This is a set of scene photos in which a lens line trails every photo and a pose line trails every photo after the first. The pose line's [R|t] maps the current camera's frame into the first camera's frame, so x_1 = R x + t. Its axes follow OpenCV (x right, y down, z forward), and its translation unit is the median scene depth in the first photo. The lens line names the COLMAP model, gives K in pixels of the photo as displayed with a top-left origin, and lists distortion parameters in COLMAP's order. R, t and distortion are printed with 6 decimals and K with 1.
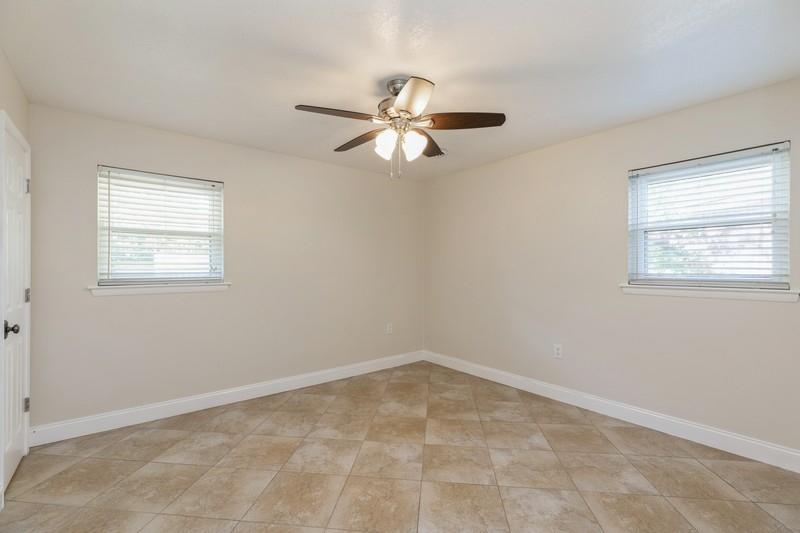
lens RADIAL K [[360.3, 0, 396.9], [0, 360.3, 261.6], [0, 0, 1]] dist [0.000157, 0.000377]
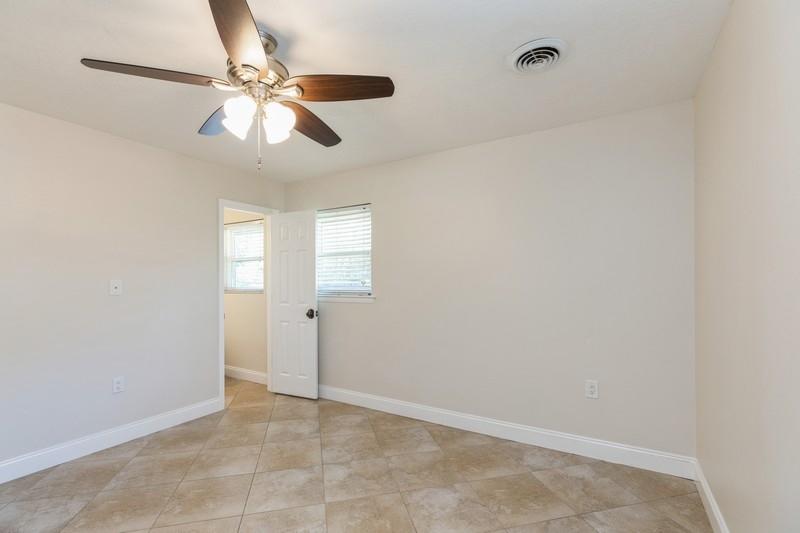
lens RADIAL K [[360.3, 0, 394.3], [0, 360.3, 269.6], [0, 0, 1]] dist [0.000157, 0.000377]
pose [[0.339117, -0.032169, -0.940194, 0.595440], [0.018695, 0.999448, -0.027454, 0.012828], [0.940558, -0.008267, 0.339531, 0.737519]]
